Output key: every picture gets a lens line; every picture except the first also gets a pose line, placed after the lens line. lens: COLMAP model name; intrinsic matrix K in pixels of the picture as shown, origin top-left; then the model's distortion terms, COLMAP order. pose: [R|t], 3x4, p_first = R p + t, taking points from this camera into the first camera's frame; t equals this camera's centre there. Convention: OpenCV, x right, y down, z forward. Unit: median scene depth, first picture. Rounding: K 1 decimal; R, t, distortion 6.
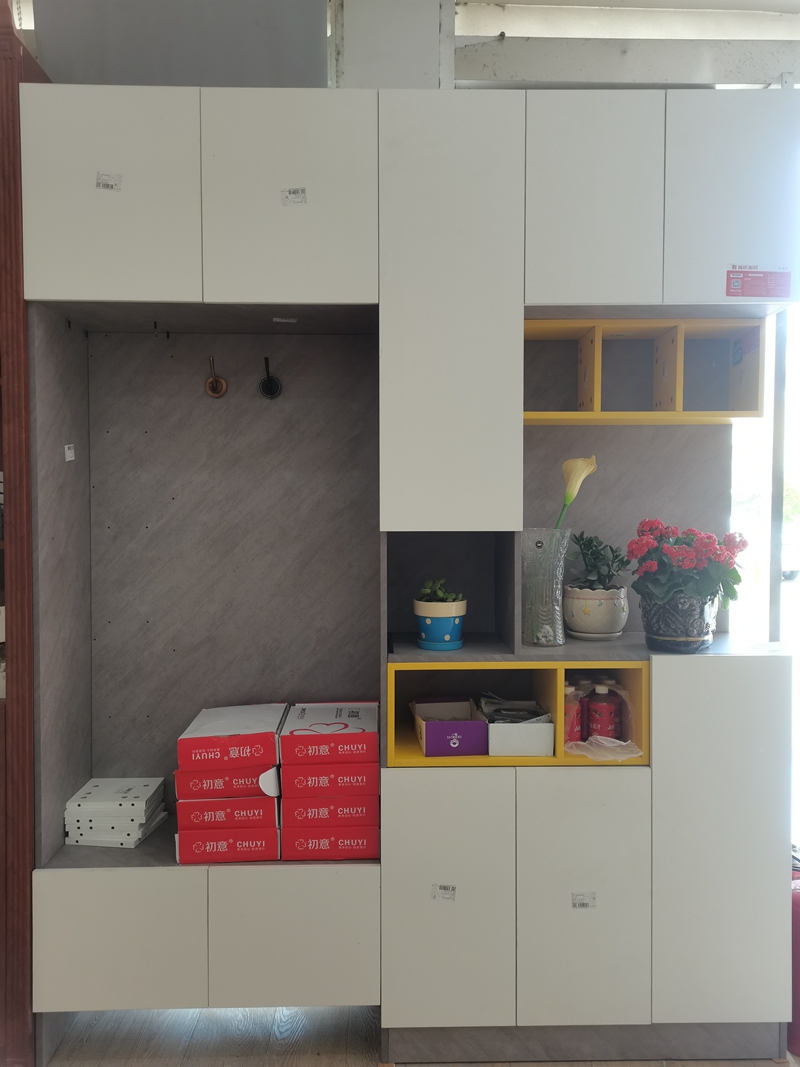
lens RADIAL K [[809.6, 0, 400.0], [0, 809.6, 533.5], [0, 0, 1]] dist [0.058387, -0.051121]
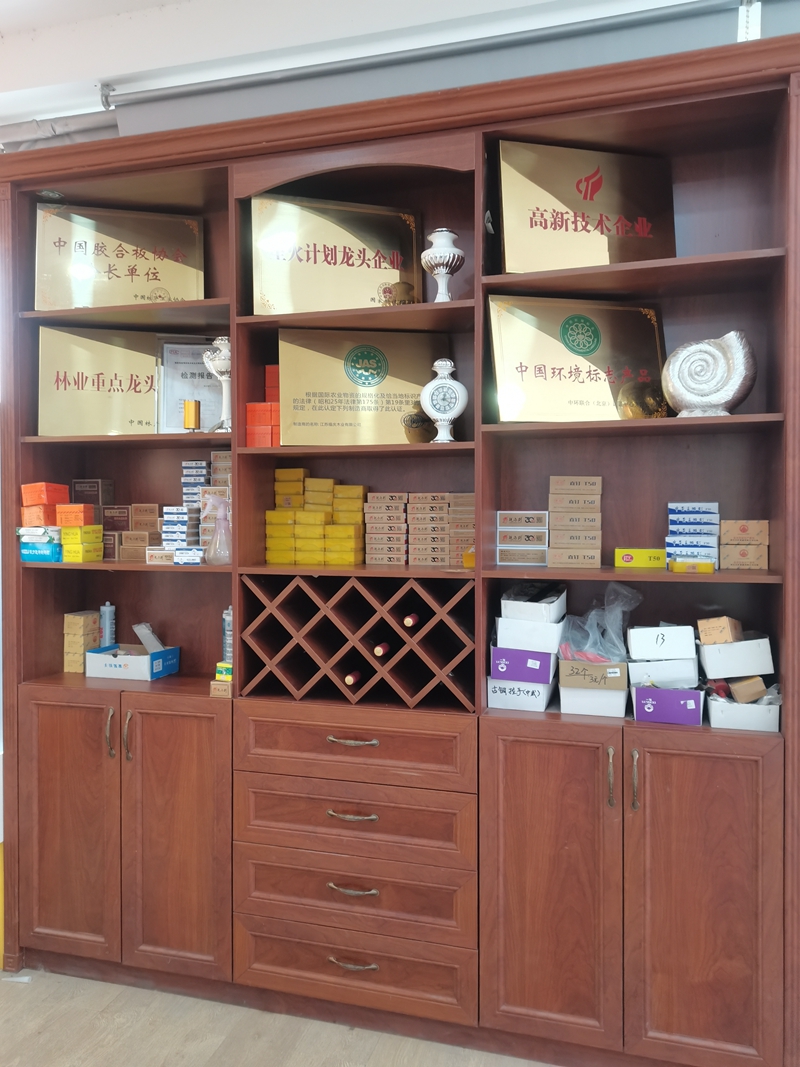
lens RADIAL K [[814.2, 0, 400.0], [0, 814.2, 533.5], [0, 0, 1]] dist [0.044914, -0.027858]
pose [[0.952779, 0.004614, -0.303628, -0.600646], [-0.005407, 0.999984, -0.001769, -0.036554], [0.303615, 0.003327, 0.952789, -0.097499]]
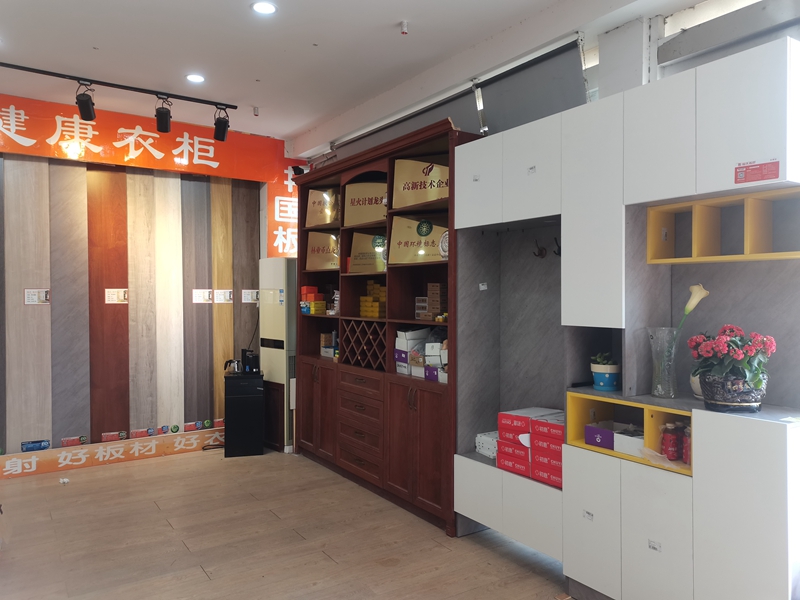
lens RADIAL K [[610.5, 0, 400.0], [0, 610.5, 300.0], [0, 0, 1]] dist [0.044914, -0.027858]
pose [[0.531271, 0.007381, -0.847170, 1.025755], [-0.028671, 0.999546, -0.009272, -0.038877], [0.846716, 0.029215, 0.531242, -0.151909]]
